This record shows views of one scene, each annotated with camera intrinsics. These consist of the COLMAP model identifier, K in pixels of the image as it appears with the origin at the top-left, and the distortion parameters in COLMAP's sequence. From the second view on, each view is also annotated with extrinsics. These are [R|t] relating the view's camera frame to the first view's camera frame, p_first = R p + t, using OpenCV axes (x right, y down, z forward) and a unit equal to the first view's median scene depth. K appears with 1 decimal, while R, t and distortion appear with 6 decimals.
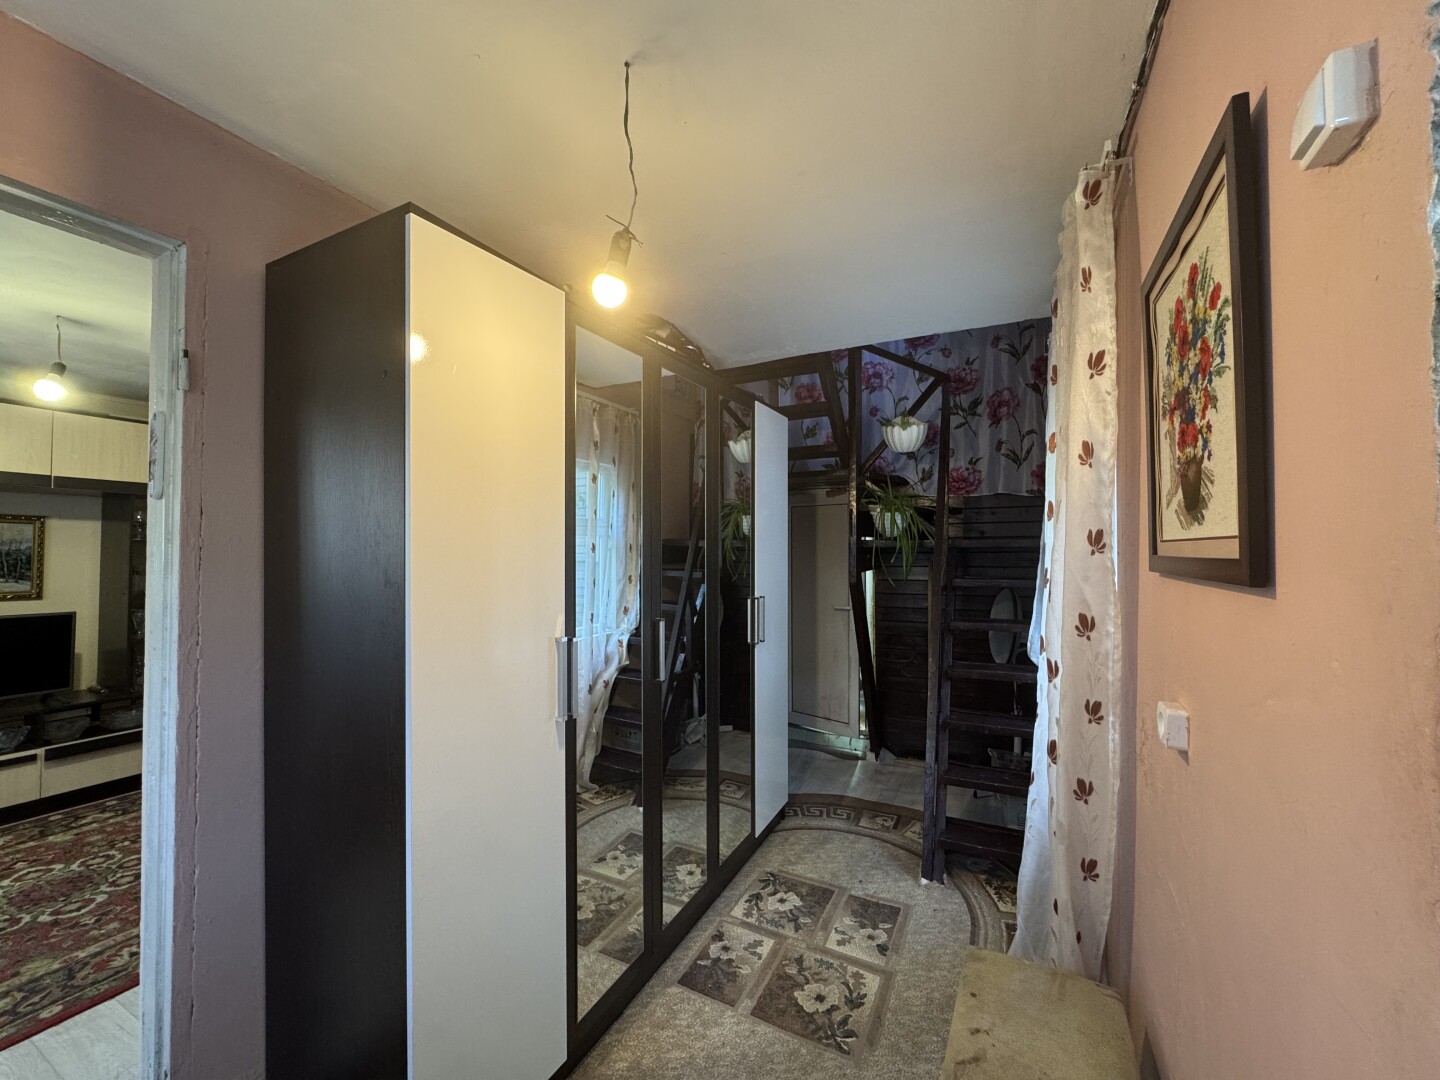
lens RADIAL K [[576.2, 0, 721.9], [0, 576.2, 540.1], [0, 0, 1]] dist [-0.004054, 0.000910]
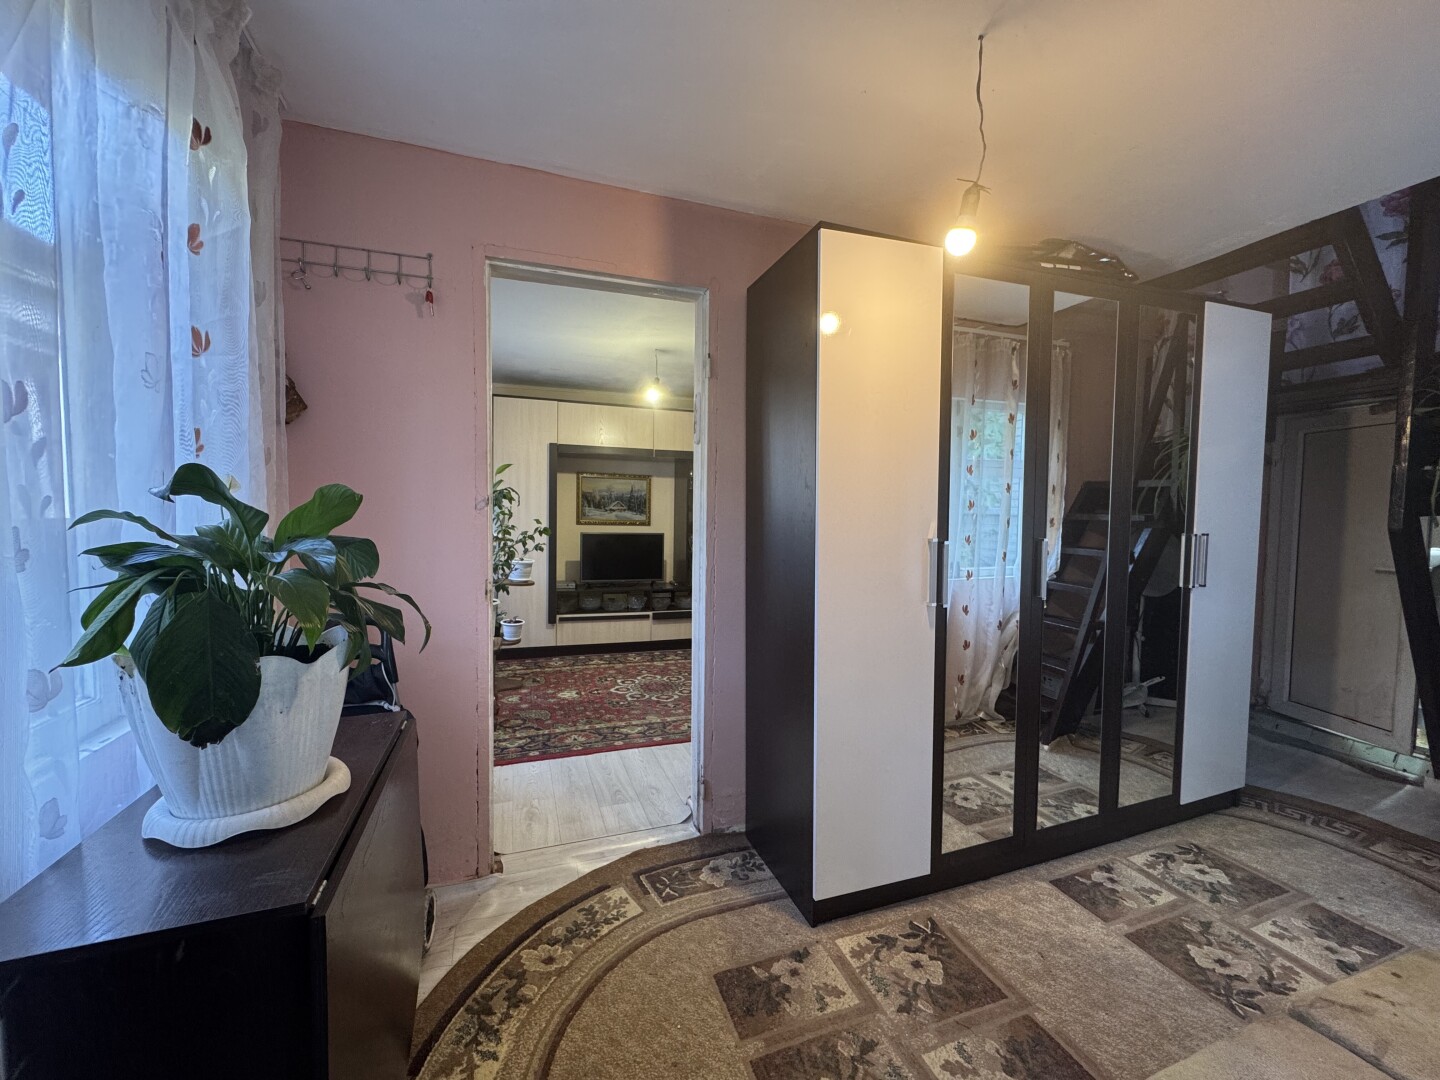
lens RADIAL K [[576.2, 0, 715.8], [0, 576.2, 538.8], [0, 0, 1]] dist [-0.004054, 0.000910]
pose [[0.730799, 0.040109, -0.681413, 0.133498], [0.001648, 0.998166, 0.060521, 0.057471], [0.682590, -0.045352, 0.729393, -0.127856]]
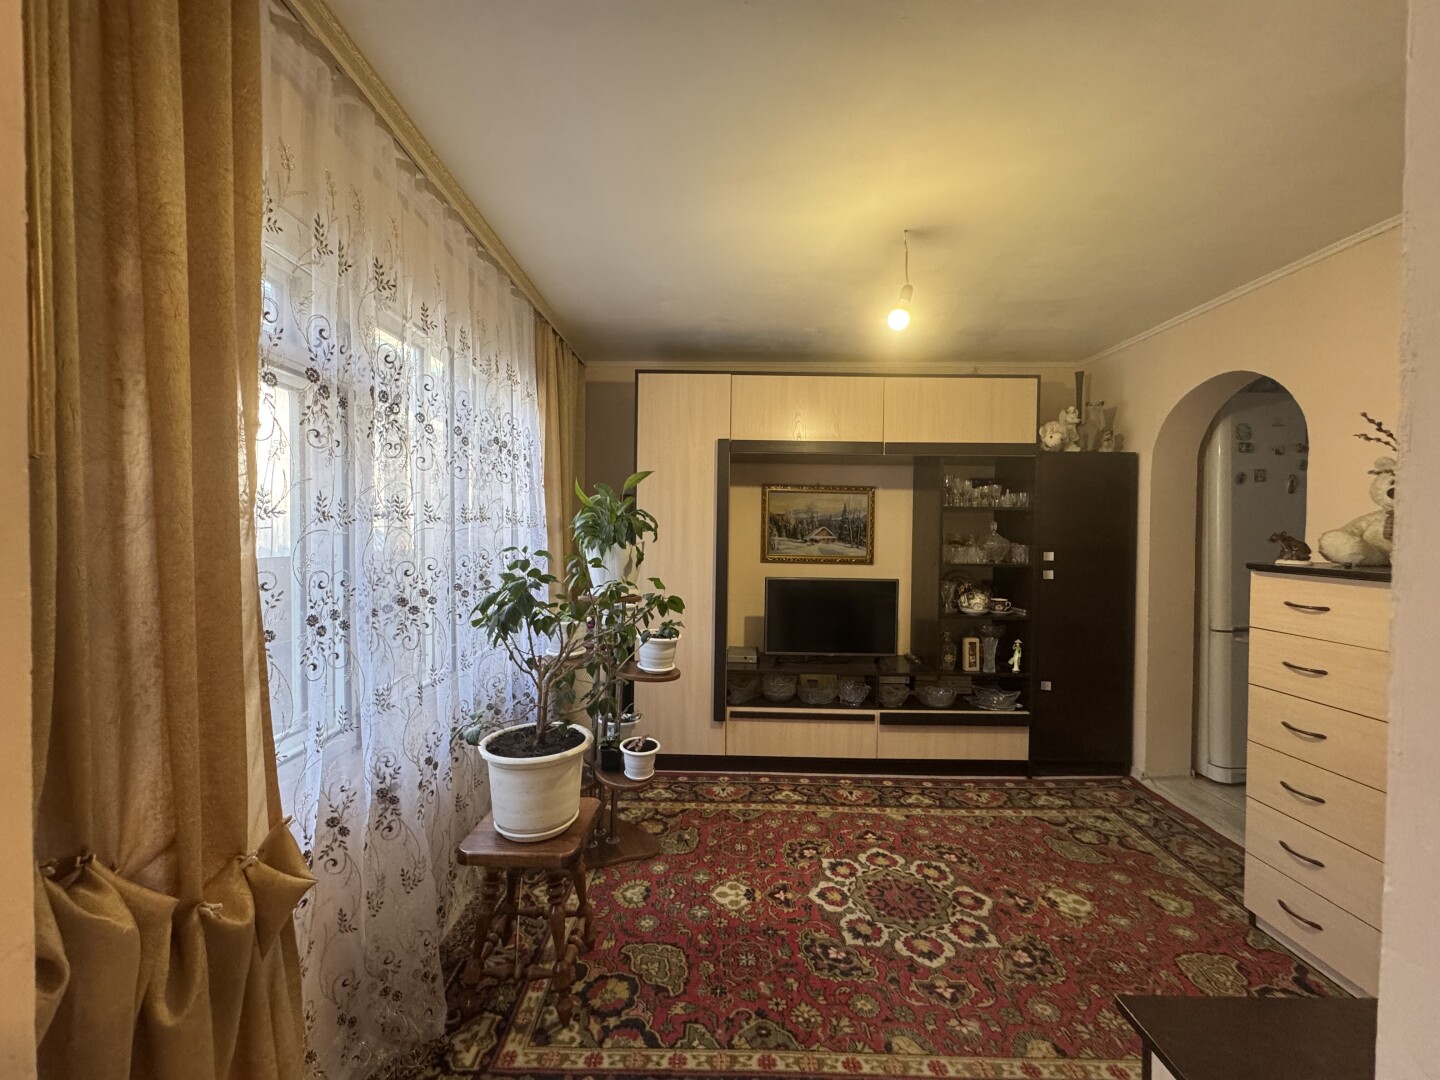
lens RADIAL K [[576.2, 0, 715.8], [0, 576.2, 538.3], [0, 0, 1]] dist [-0.004054, 0.000910]
pose [[0.458159, 0.019117, -0.888665, -0.522304], [0.010222, 0.999589, 0.026773, 0.032316], [0.888811, -0.021350, 0.457776, 0.355705]]
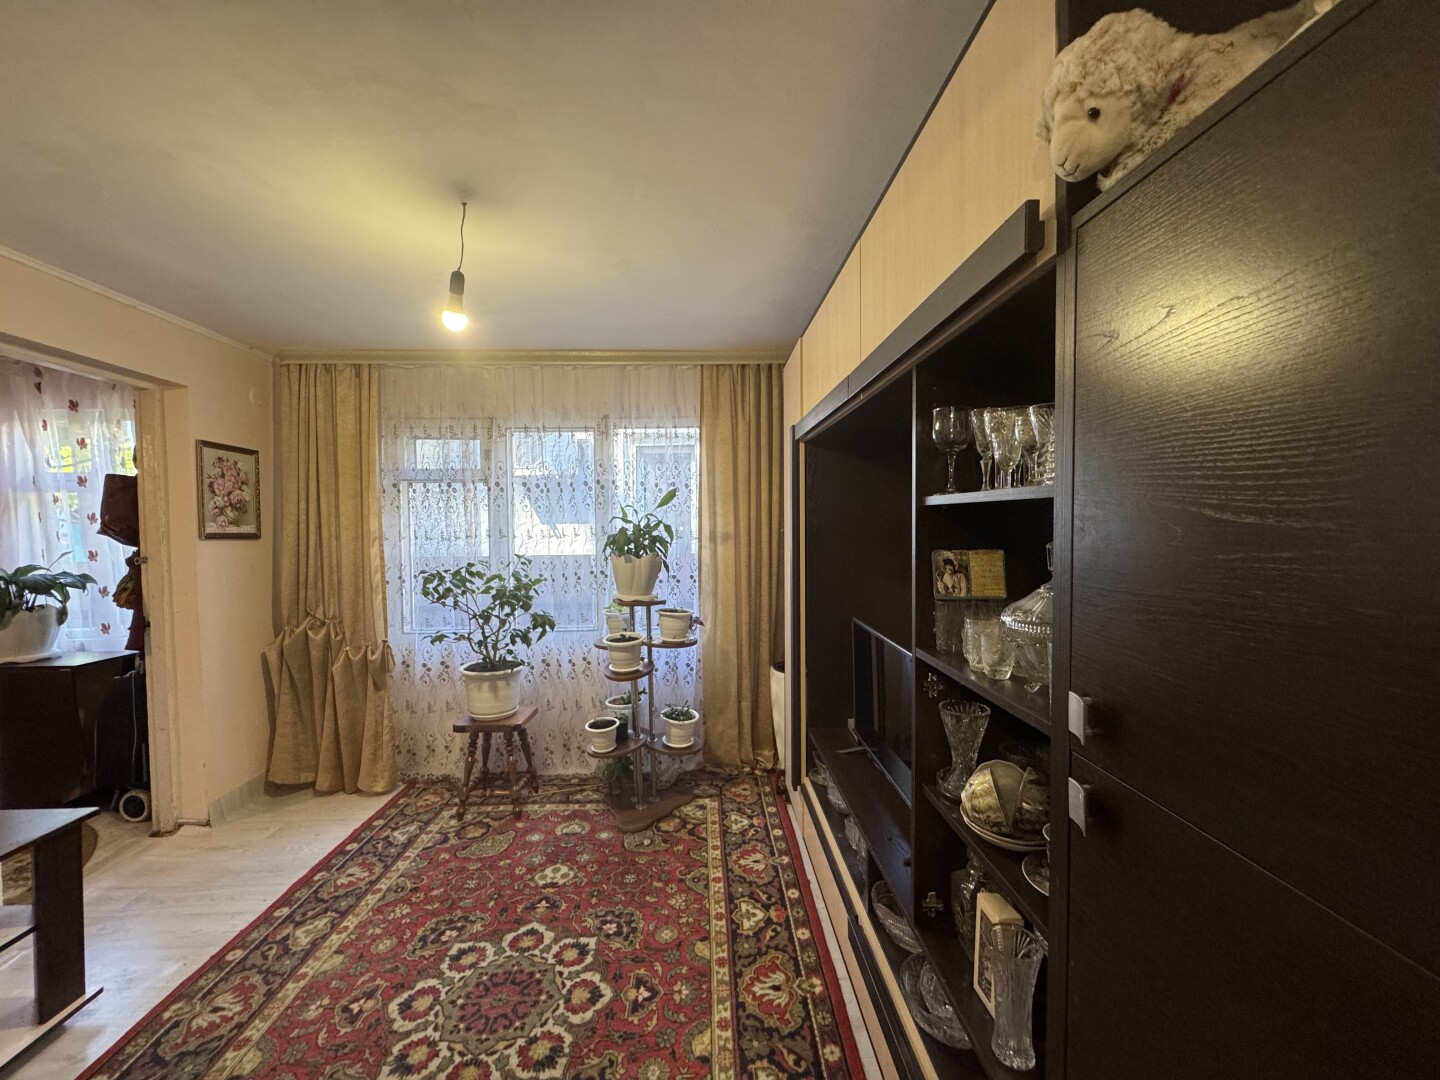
lens RADIAL K [[576.2, 0, 720.0], [0, 576.2, 537.7], [0, 0, 1]] dist [-0.004054, 0.000910]
pose [[-0.865649, 0.026166, -0.499967, -1.053951], [0.023660, 0.999656, 0.011352, 0.022316], [0.500092, -0.002002, -0.865970, 1.764507]]
